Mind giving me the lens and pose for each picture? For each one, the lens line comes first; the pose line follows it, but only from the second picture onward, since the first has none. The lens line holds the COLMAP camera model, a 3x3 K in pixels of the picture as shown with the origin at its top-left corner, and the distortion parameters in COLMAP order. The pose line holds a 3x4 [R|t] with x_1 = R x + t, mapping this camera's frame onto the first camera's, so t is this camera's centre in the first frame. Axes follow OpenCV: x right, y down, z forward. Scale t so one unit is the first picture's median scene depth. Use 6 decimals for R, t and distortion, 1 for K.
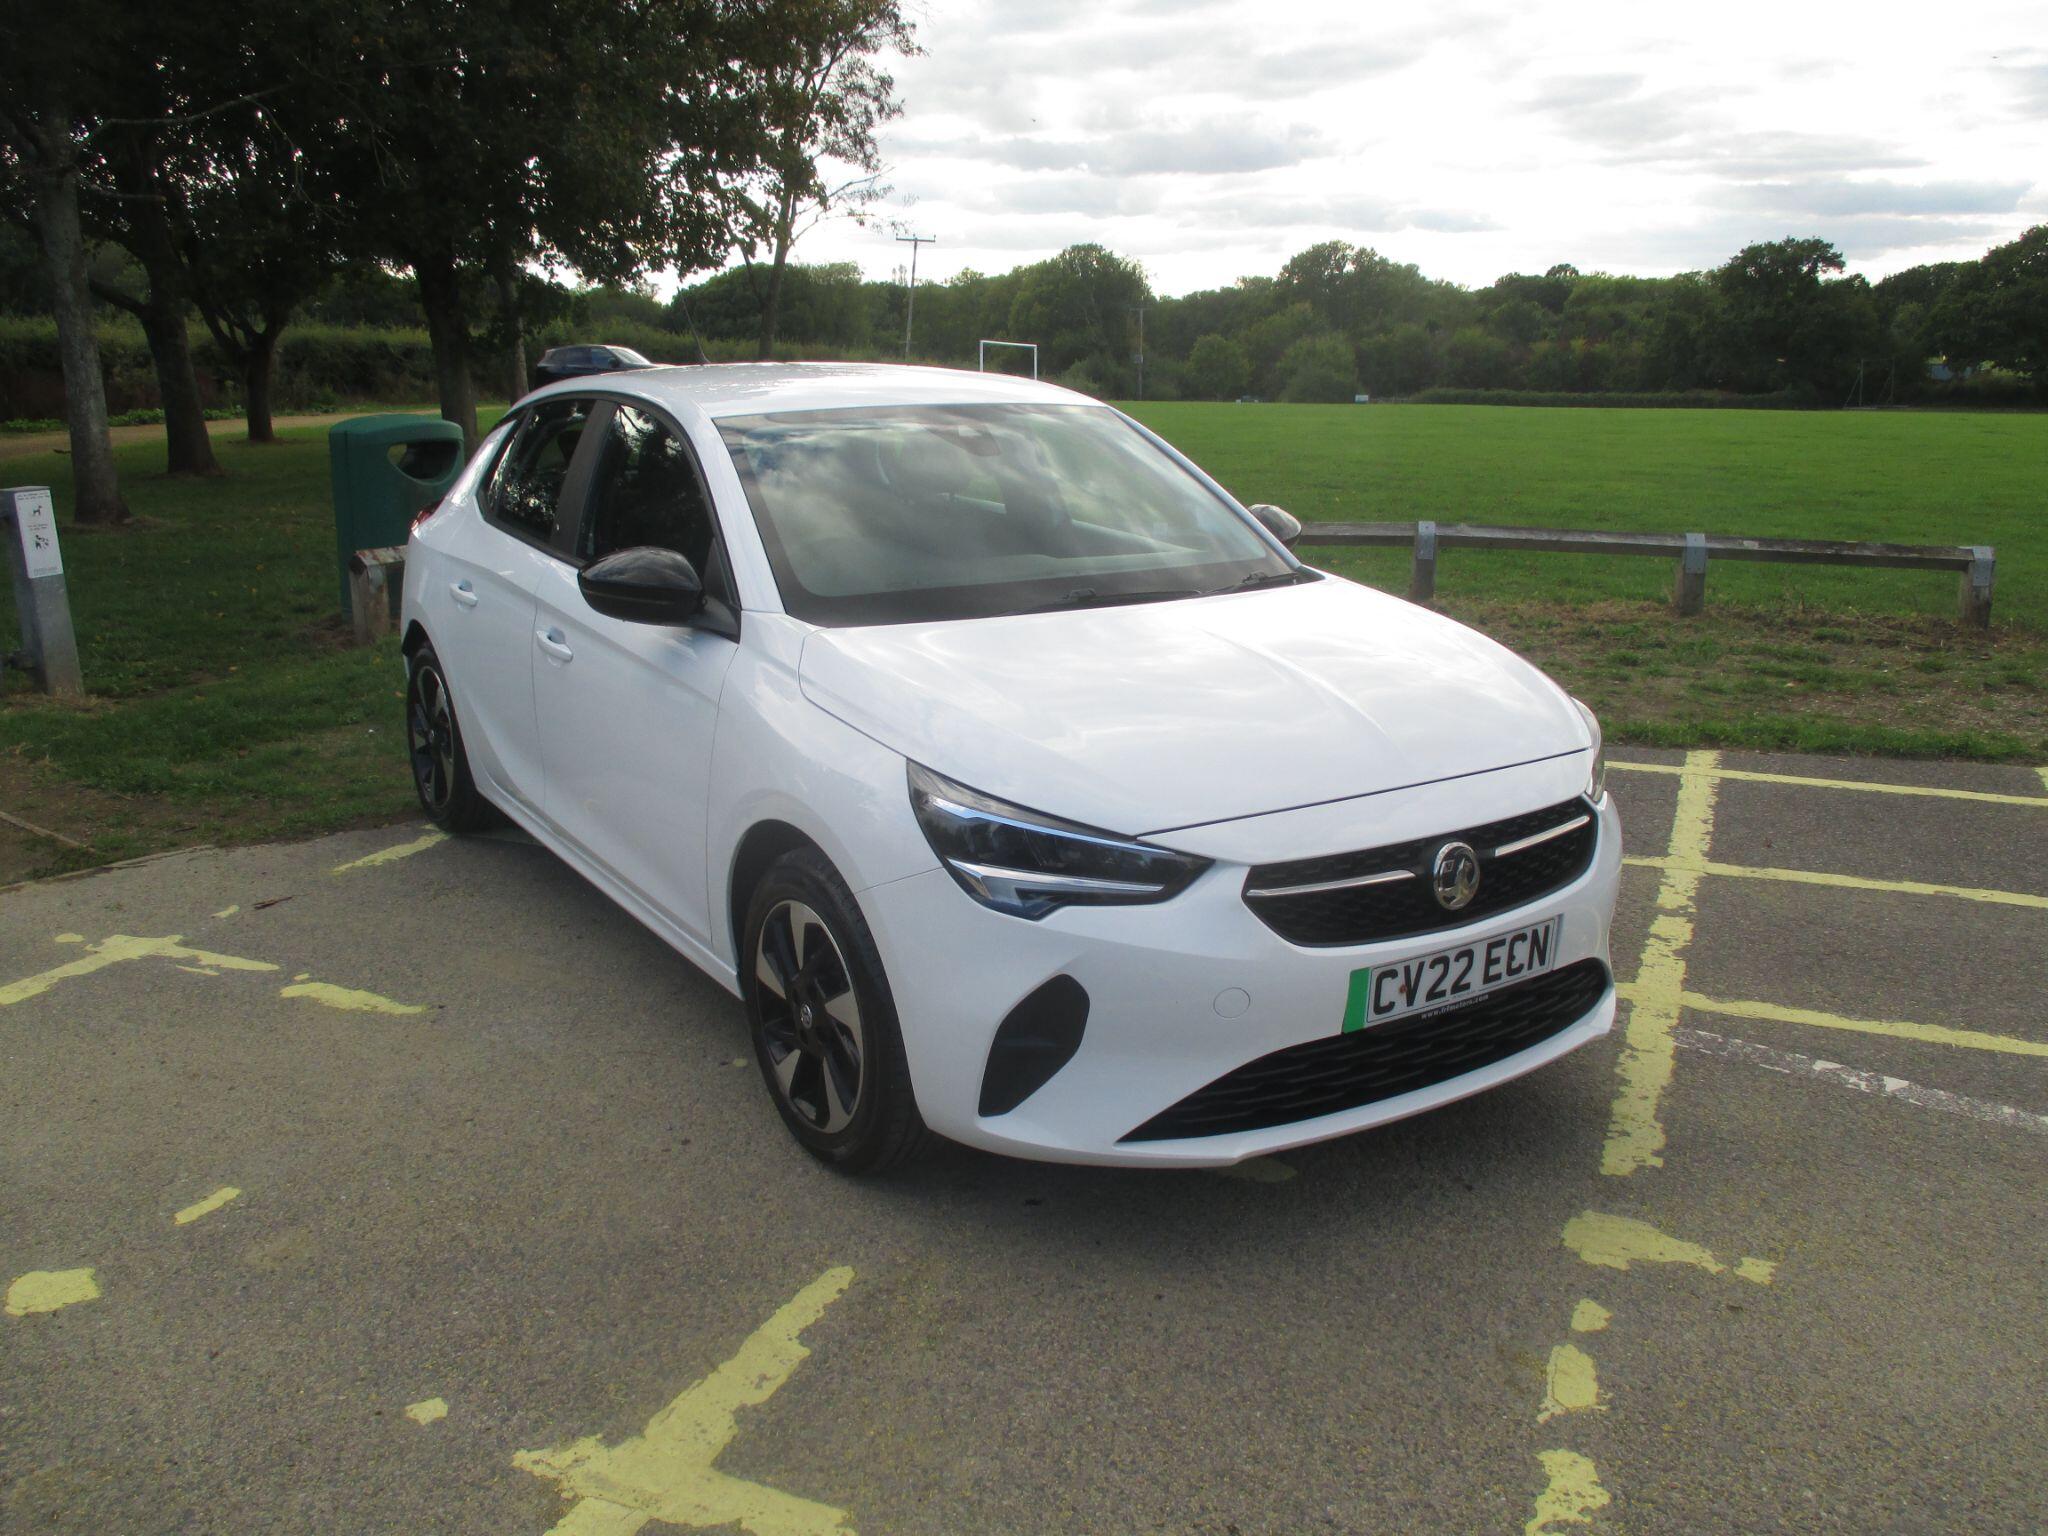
lens RADIAL K [[1648.7, 0, 1027.1], [0, 1648.7, 958.0], [0, 0, 1]] dist [-0.025073, -0.002664]
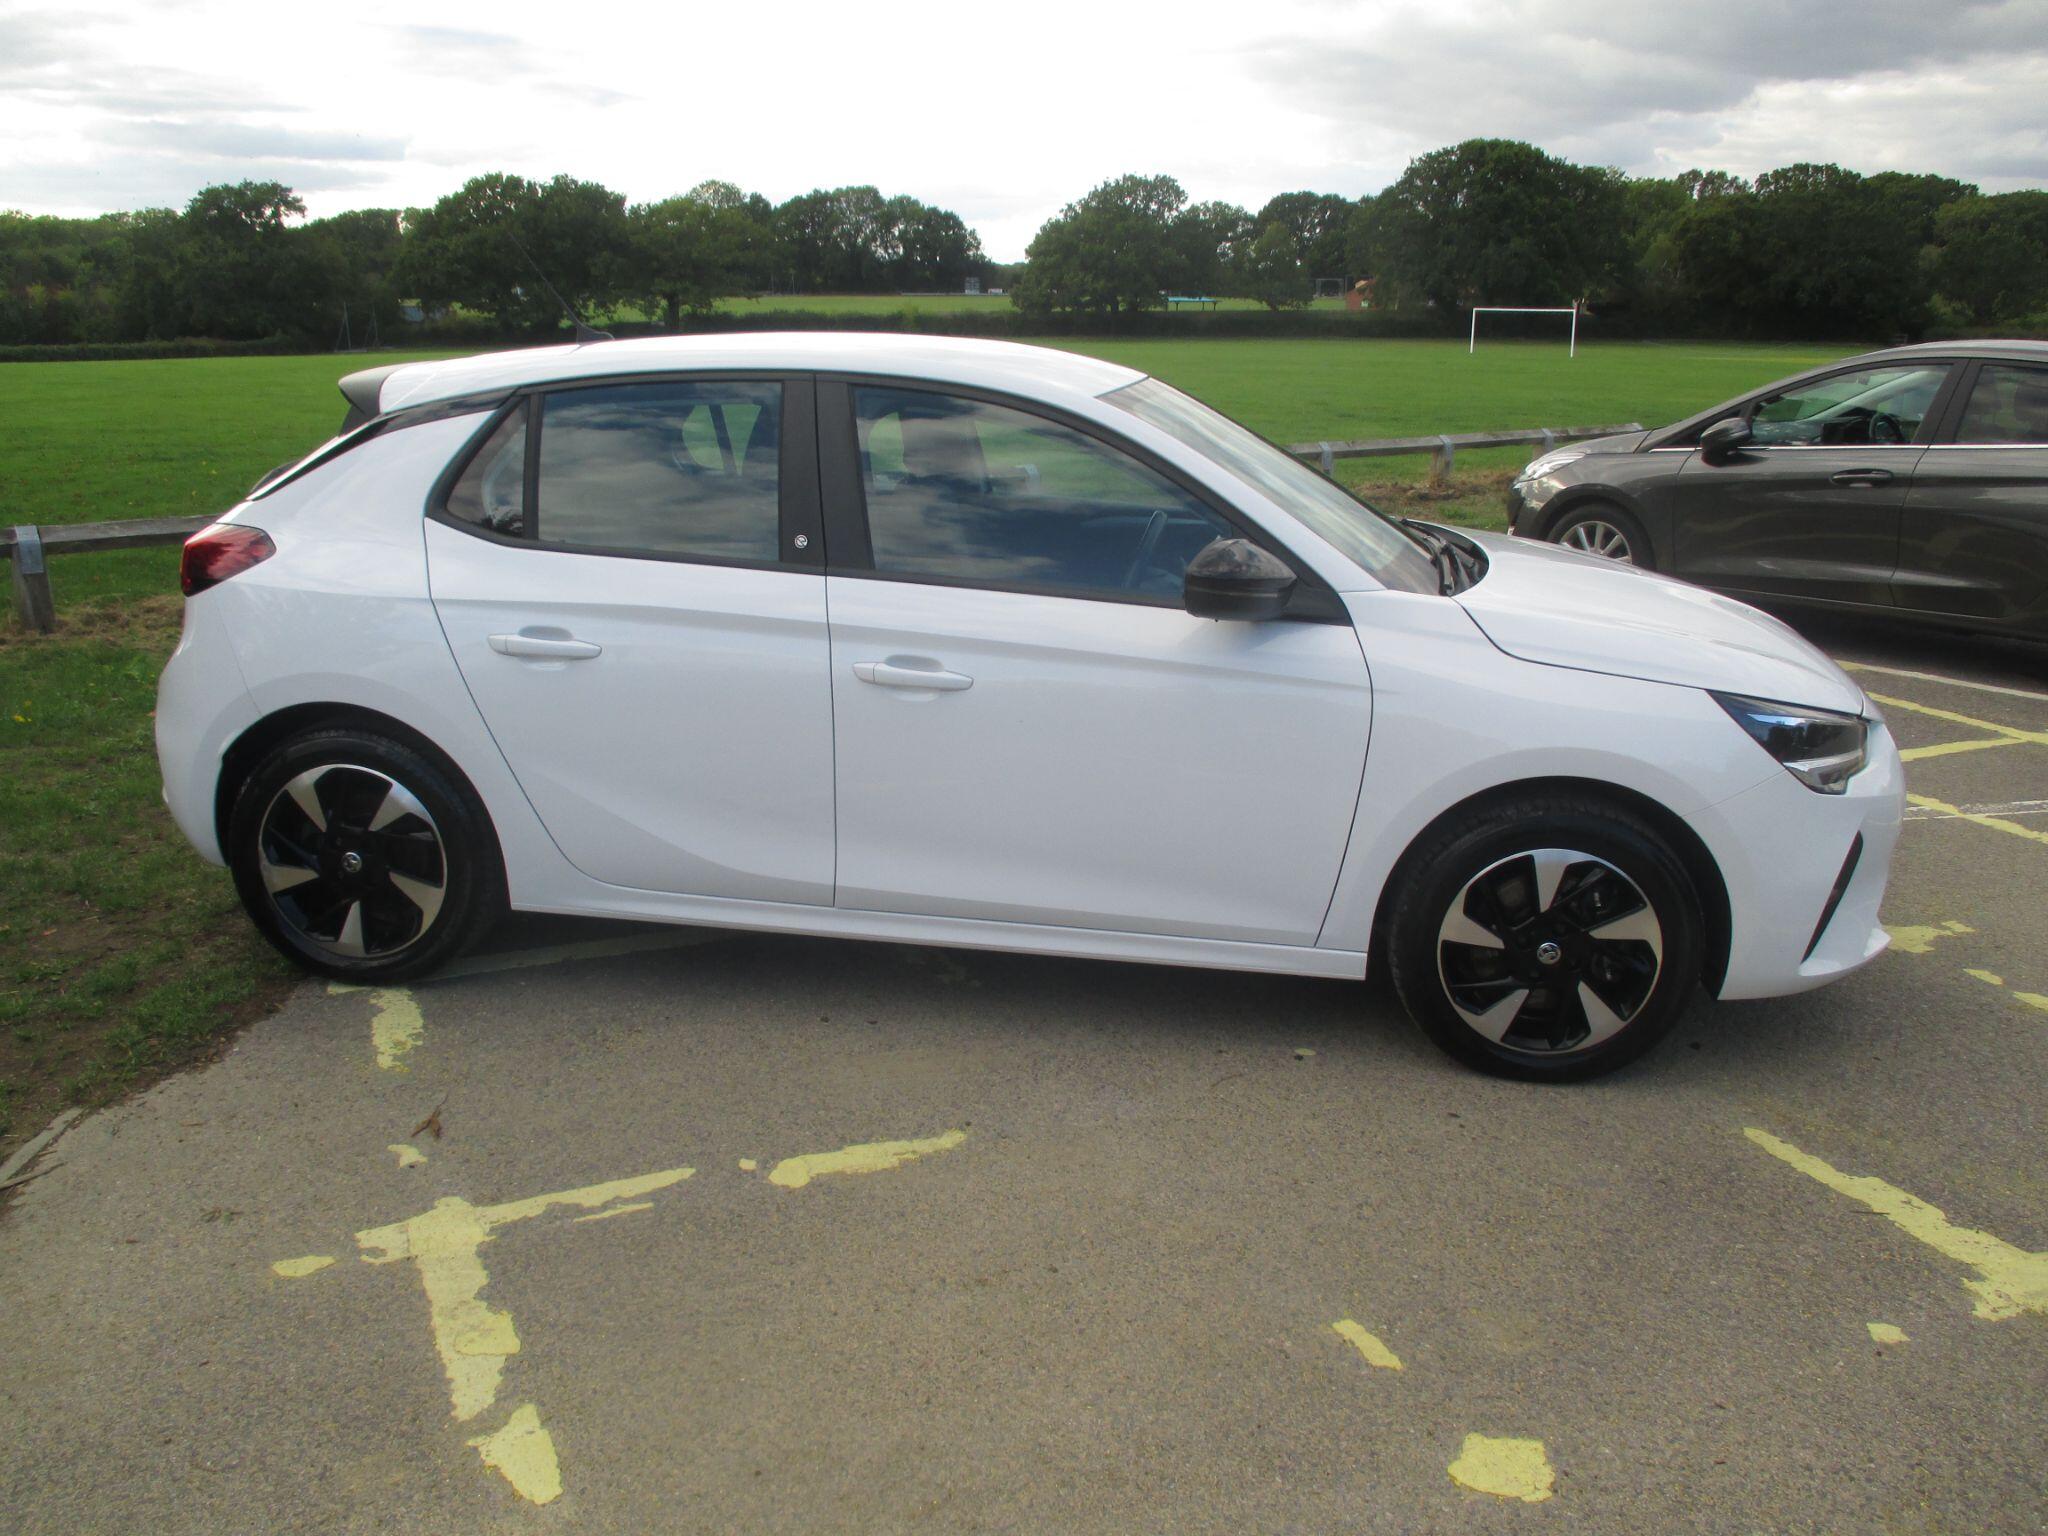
lens RADIAL K [[1648.7, 0, 1018.7], [0, 1648.7, 955.3], [0, 0, 1]] dist [-0.025073, -0.002664]
pose [[0.666044, -0.271687, 0.694673, -0.820954], [0.251752, 0.958539, 0.133508, -0.142932], [-0.702144, 0.085963, 0.706827, 0.359030]]
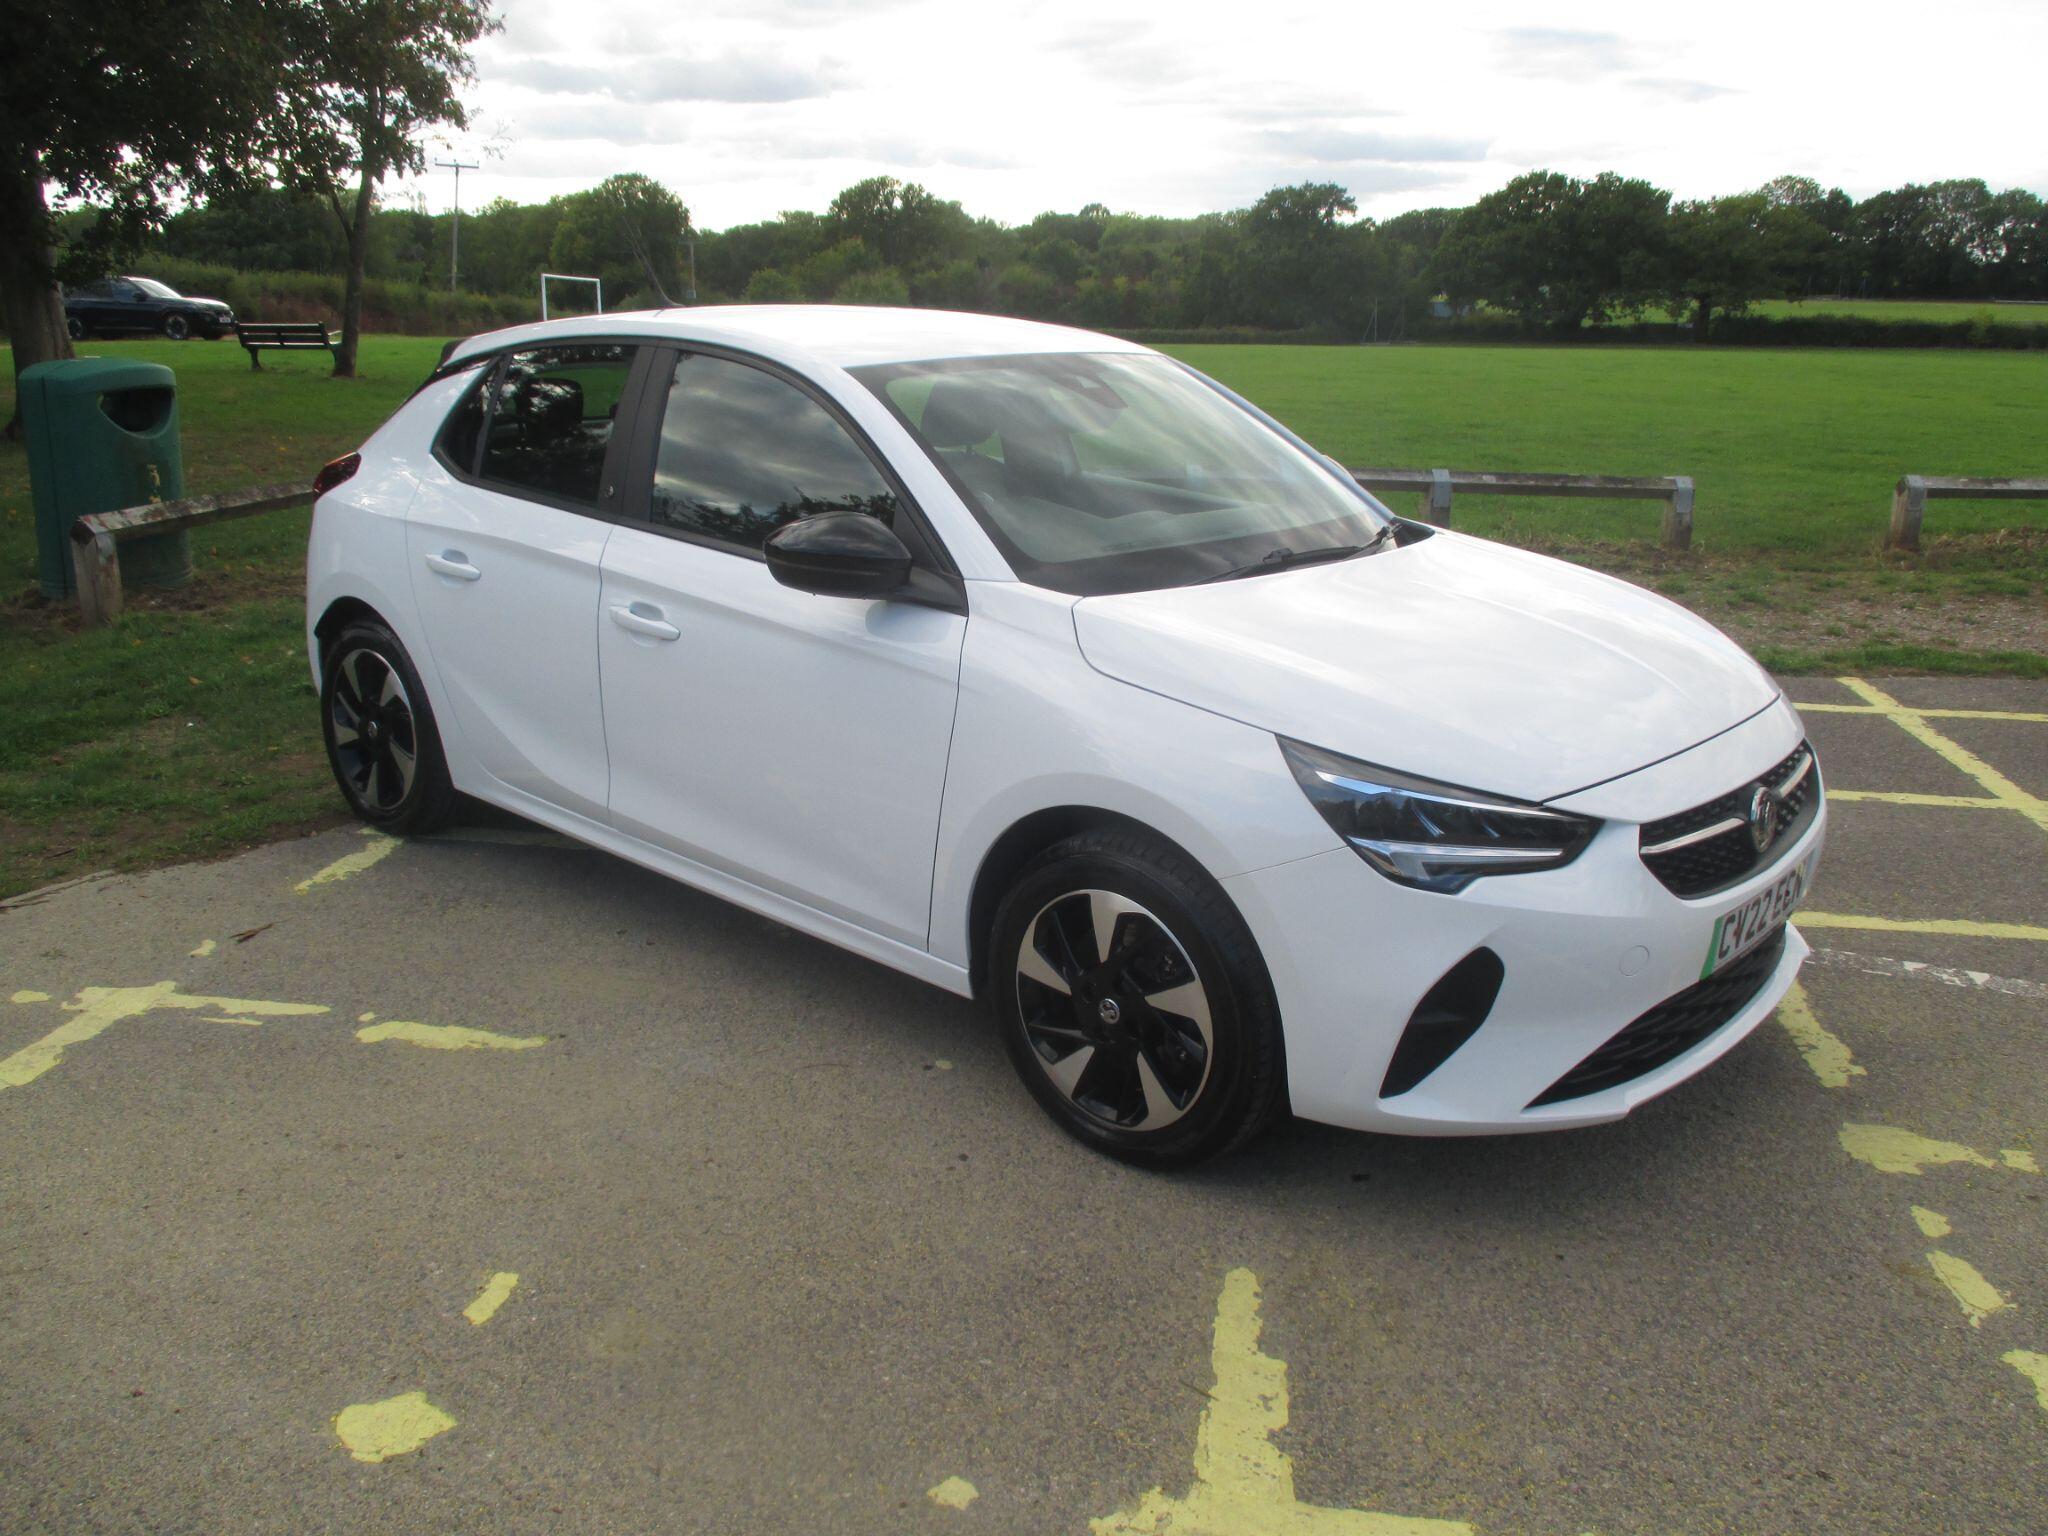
lens RADIAL K [[1648.7, 0, 1021.8], [0, 1648.7, 942.8], [0, 0, 1]] dist [-0.025073, -0.002664]
pose [[0.966680, -0.084253, 0.241726, -0.301415], [0.077825, 0.996316, 0.036036, -0.030376], [-0.243871, -0.016023, 0.969675, 0.073136]]
